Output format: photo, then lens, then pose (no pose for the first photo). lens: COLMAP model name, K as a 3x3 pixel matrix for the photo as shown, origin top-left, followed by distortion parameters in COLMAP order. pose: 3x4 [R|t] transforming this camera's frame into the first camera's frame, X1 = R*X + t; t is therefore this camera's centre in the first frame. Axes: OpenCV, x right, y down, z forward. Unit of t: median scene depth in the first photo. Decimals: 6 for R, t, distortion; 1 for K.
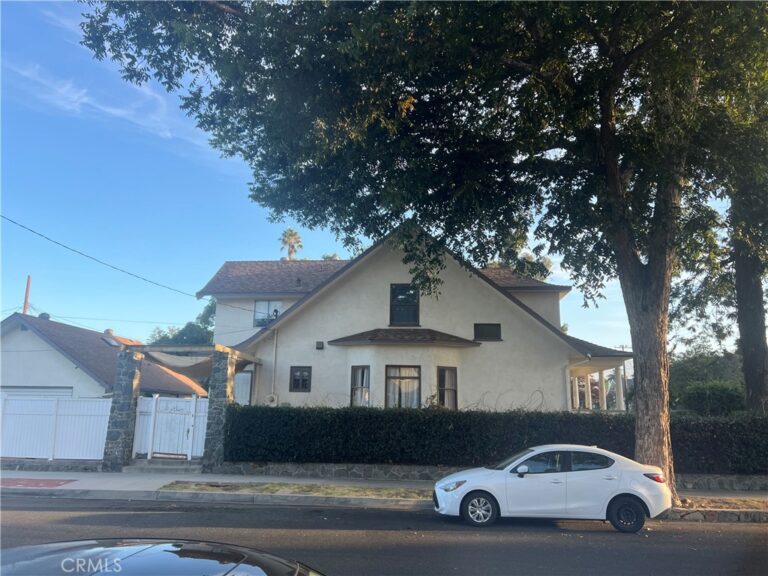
lens RADIAL K [[563.8, 0, 384.0], [0, 563.8, 300.3], [0, 0, 1]] dist [0.054934, -0.039888]
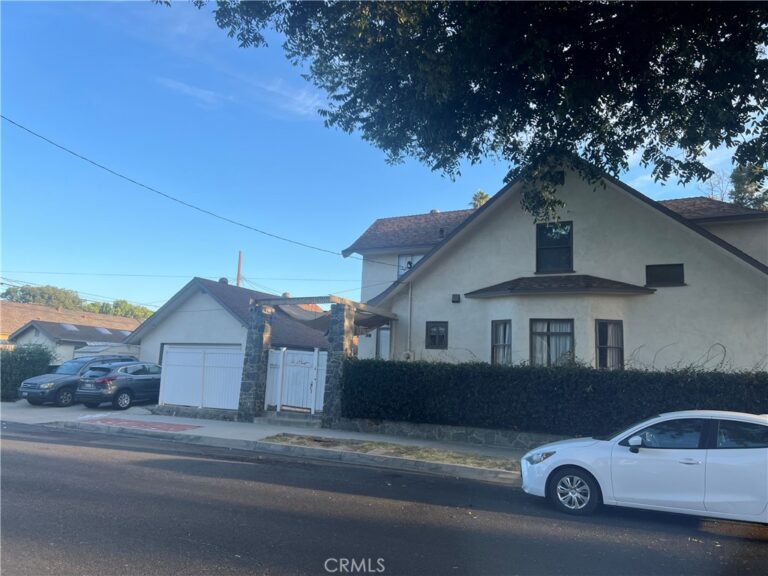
lens RADIAL K [[564.7, 0, 384.0], [0, 564.7, 288.0], [0, 0, 1]] dist [0.110150, -0.123288]
pose [[0.932071, -0.033630, -0.360712, 0.131907], [0.044459, 0.998774, 0.021762, 0.047956], [0.359538, -0.036321, 0.932423, 0.139520]]
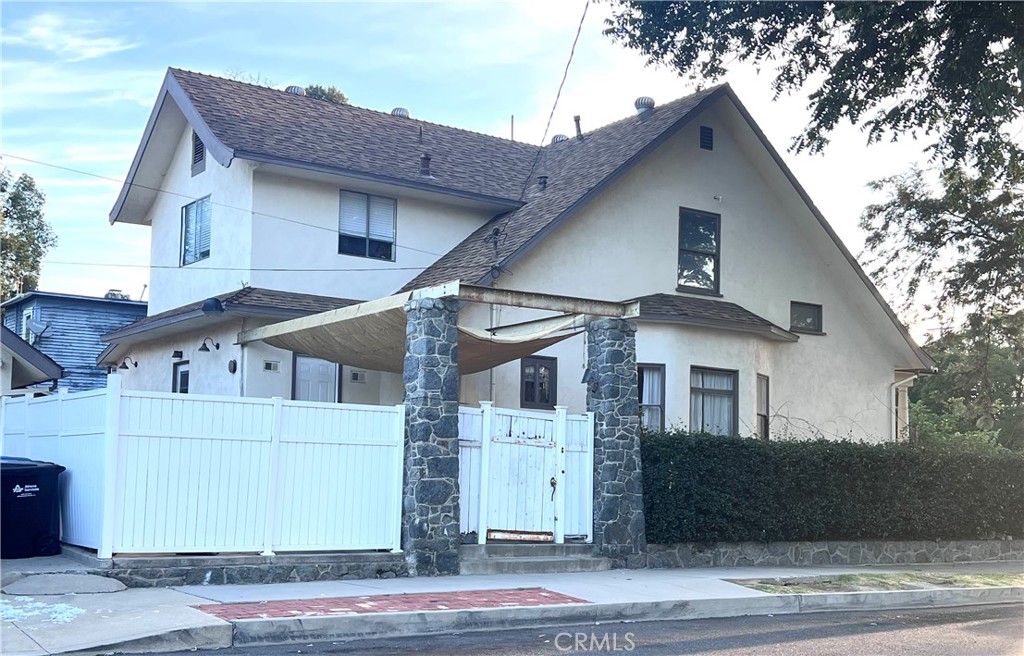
lens RADIAL K [[1177.1, 0, 512.7], [0, 1177.1, 414.4], [0, 0, 1]] dist [0.166625, -0.003328]
pose [[0.778385, 0.035224, 0.626798, -0.979794], [-0.128680, 0.986178, 0.104380, 0.079989], [-0.614457, -0.161904, 0.772159, 0.293323]]
